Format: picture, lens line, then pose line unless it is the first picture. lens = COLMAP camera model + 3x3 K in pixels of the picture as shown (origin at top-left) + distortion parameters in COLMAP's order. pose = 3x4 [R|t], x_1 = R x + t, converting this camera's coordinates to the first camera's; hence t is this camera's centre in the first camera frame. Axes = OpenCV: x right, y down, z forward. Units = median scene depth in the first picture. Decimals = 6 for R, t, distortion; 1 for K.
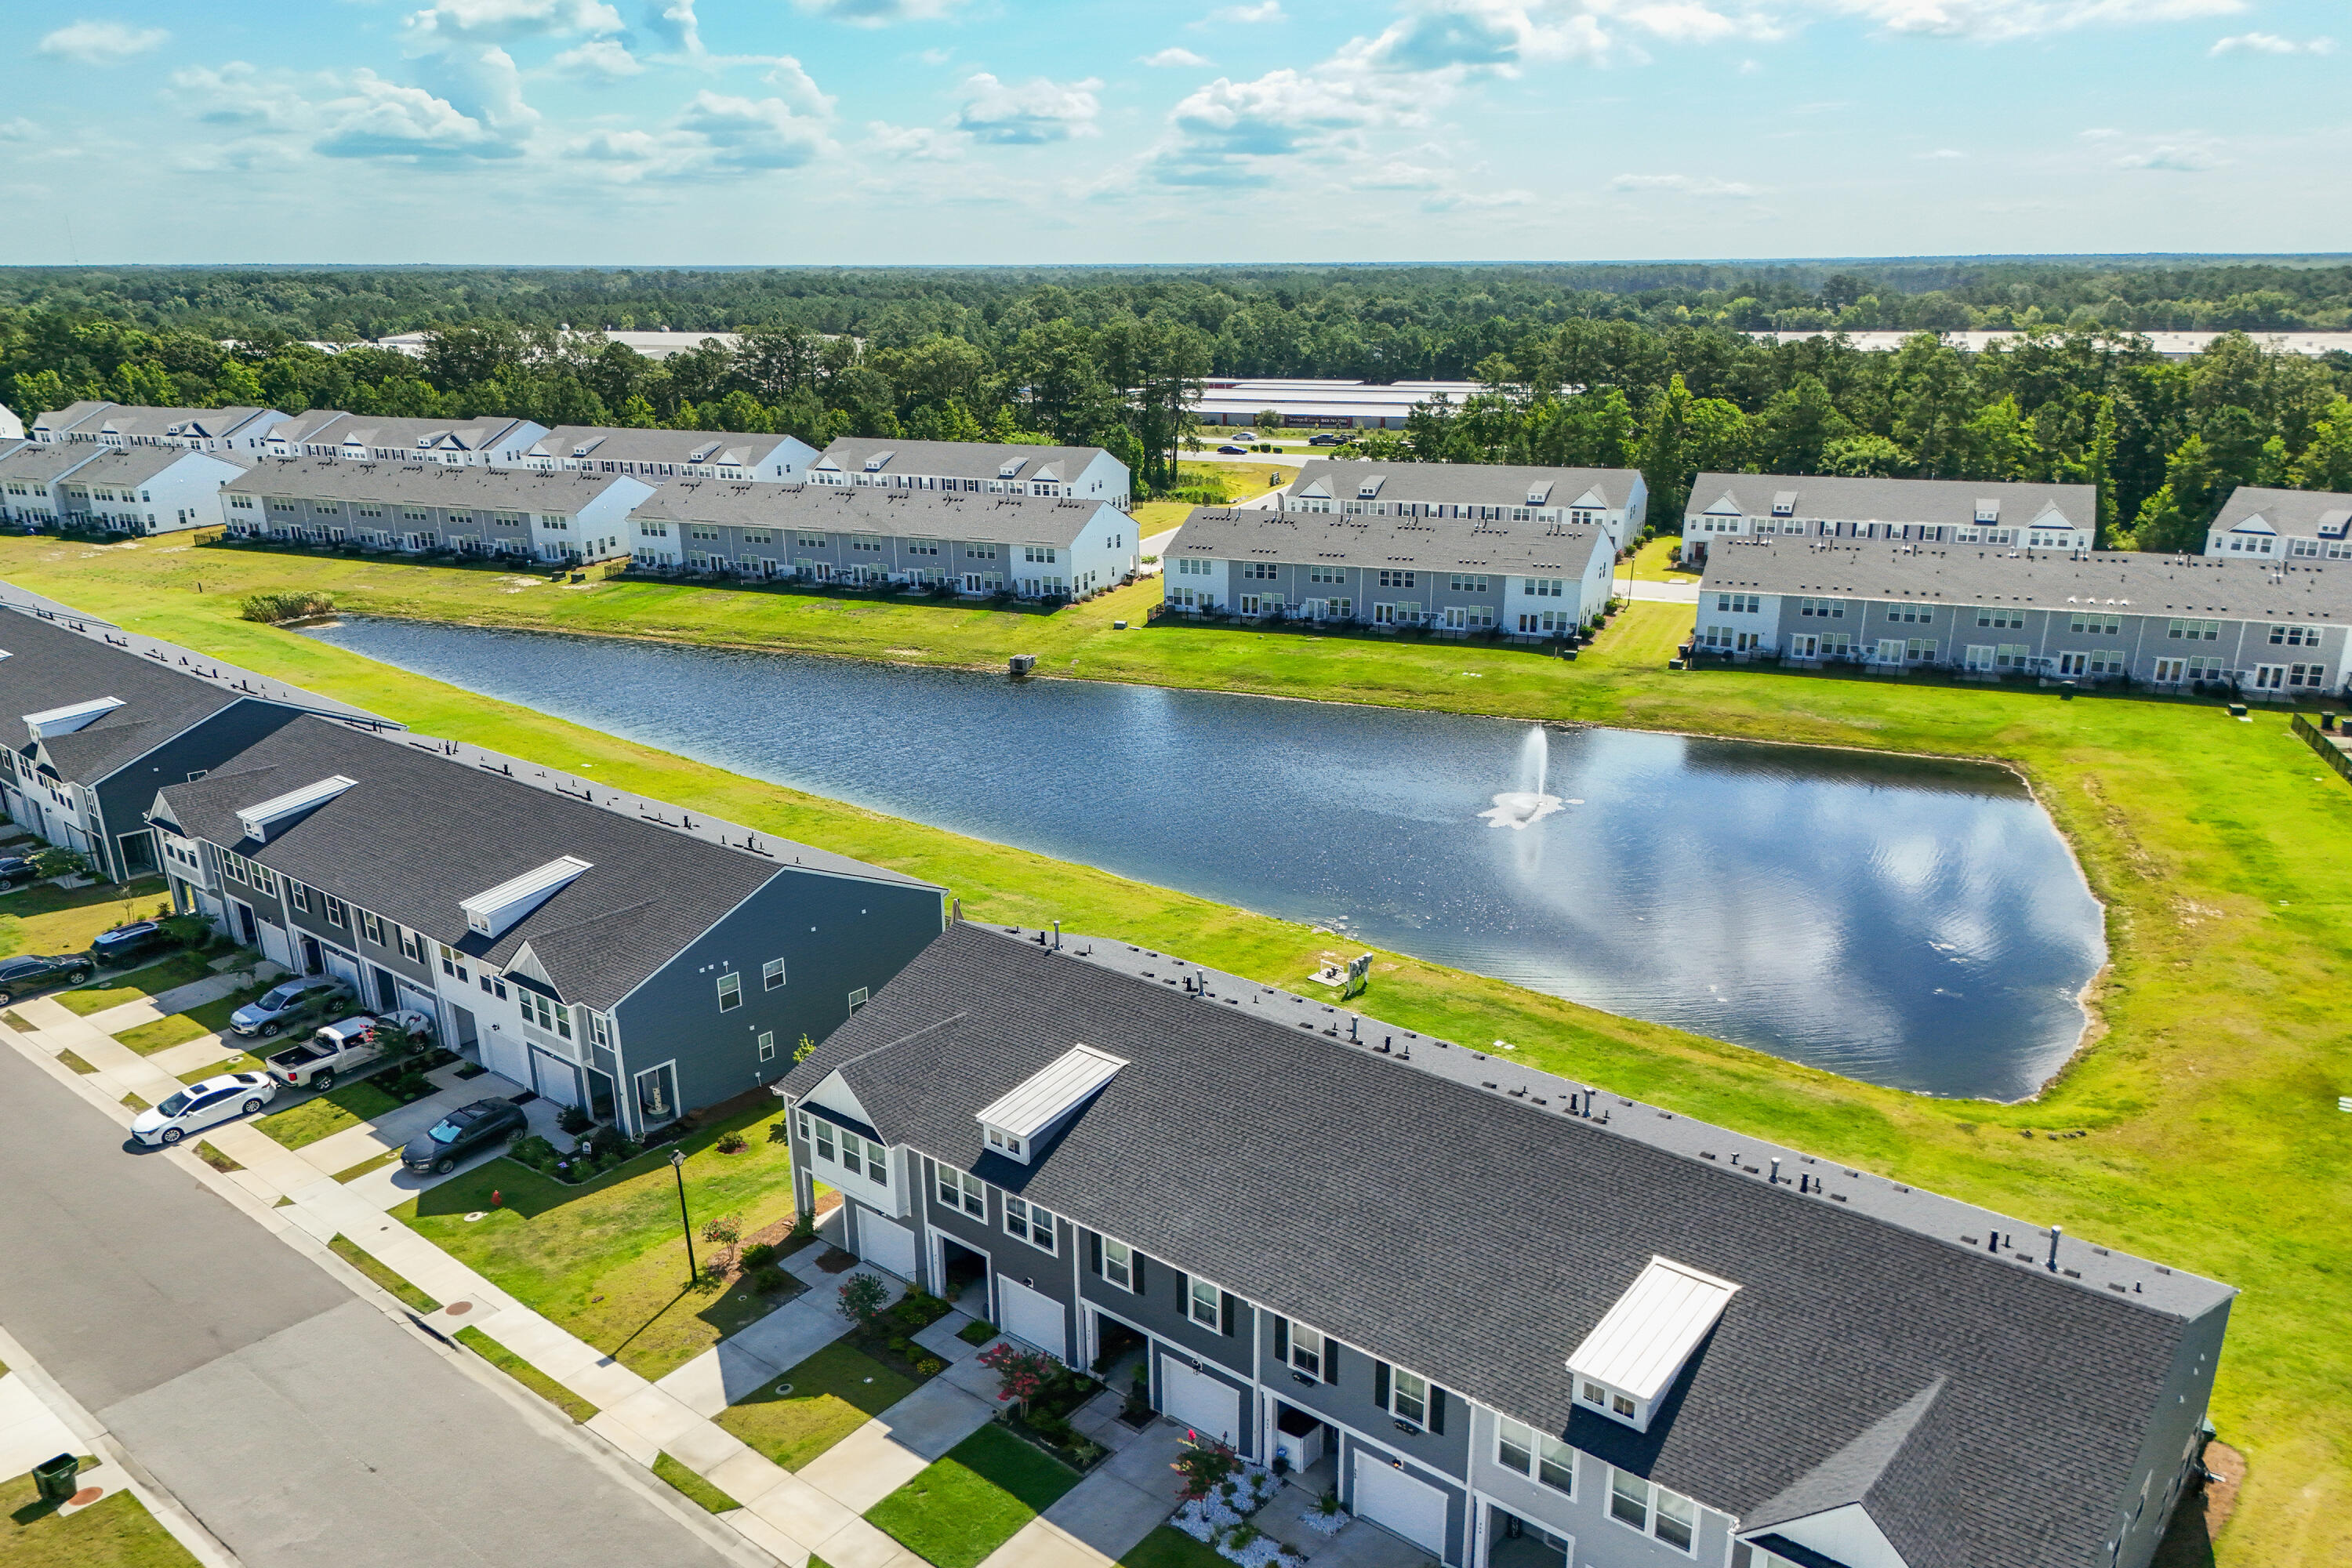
lens RADIAL K [[1712.3, 0, 1179.5], [0, 1712.3, 851.3], [0, 0, 1]] dist [0.079956, -0.099166]
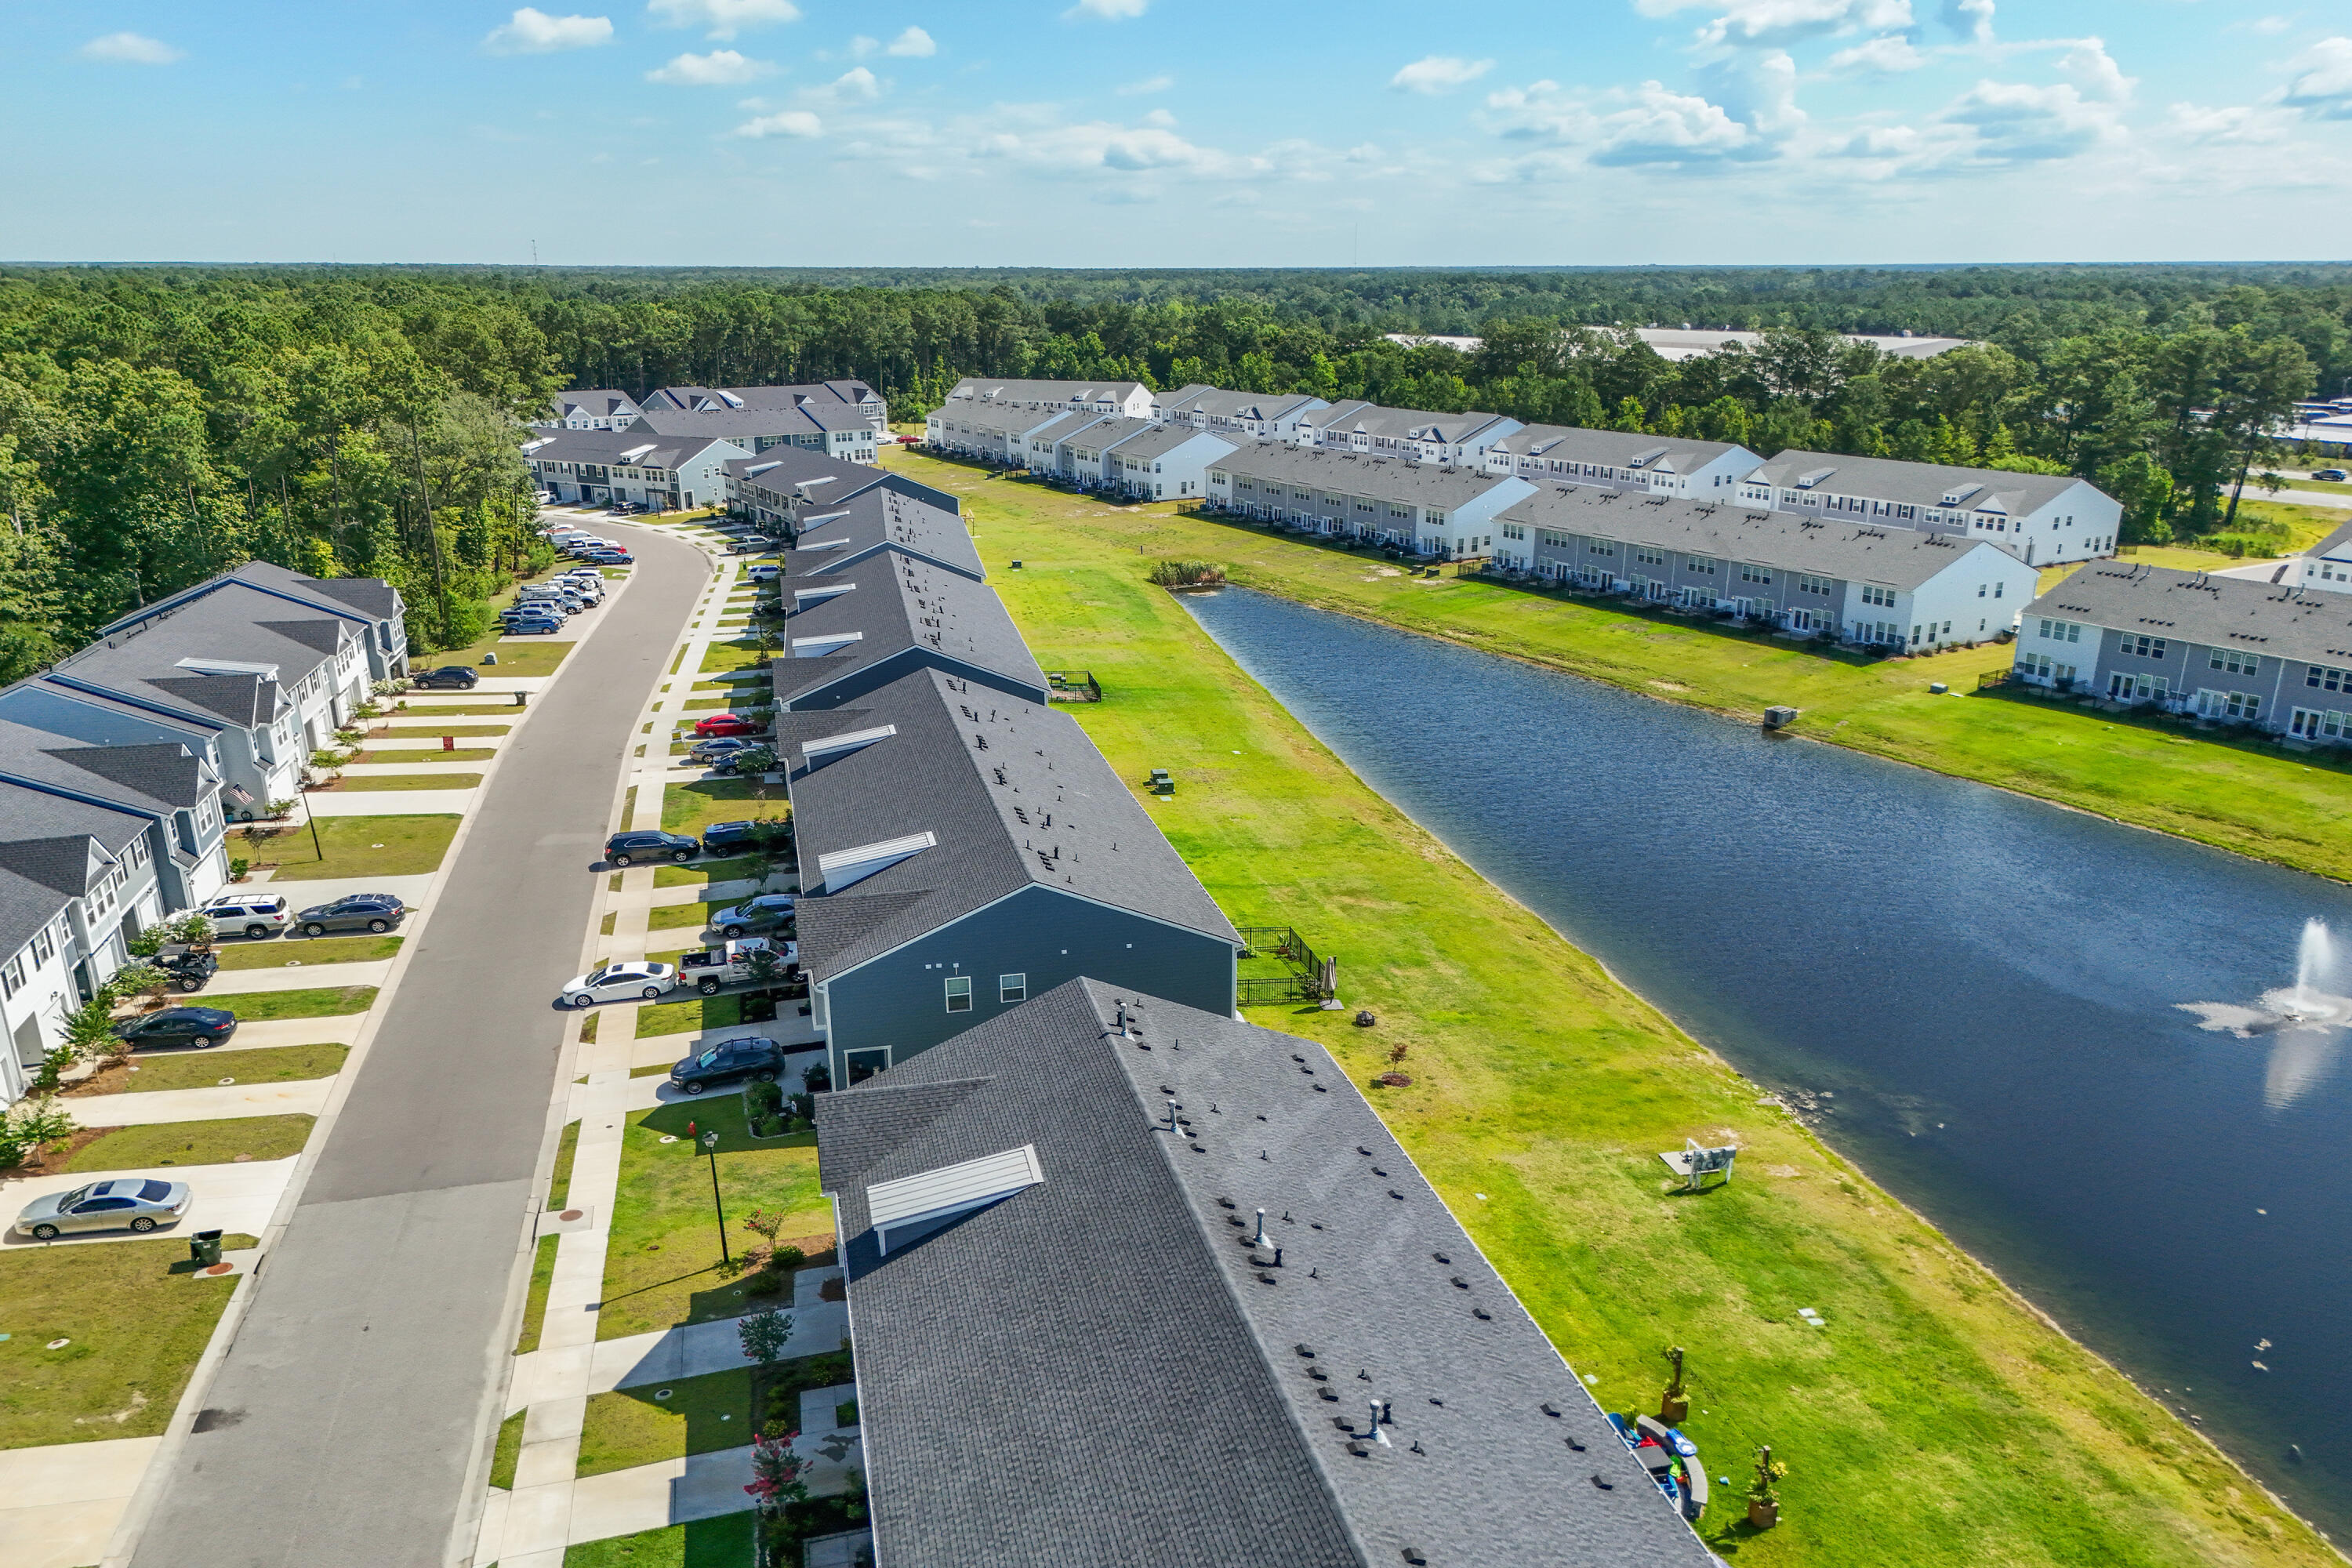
lens RADIAL K [[1712.3, 0, 1179.5], [0, 1712.3, 851.3], [0, 0, 1]] dist [0.079956, -0.099166]
pose [[0.808026, 0.192259, -0.556894, 0.148875], [-0.192111, 0.979572, 0.059438, -0.032644], [0.556945, 0.058958, 0.828454, 0.095191]]
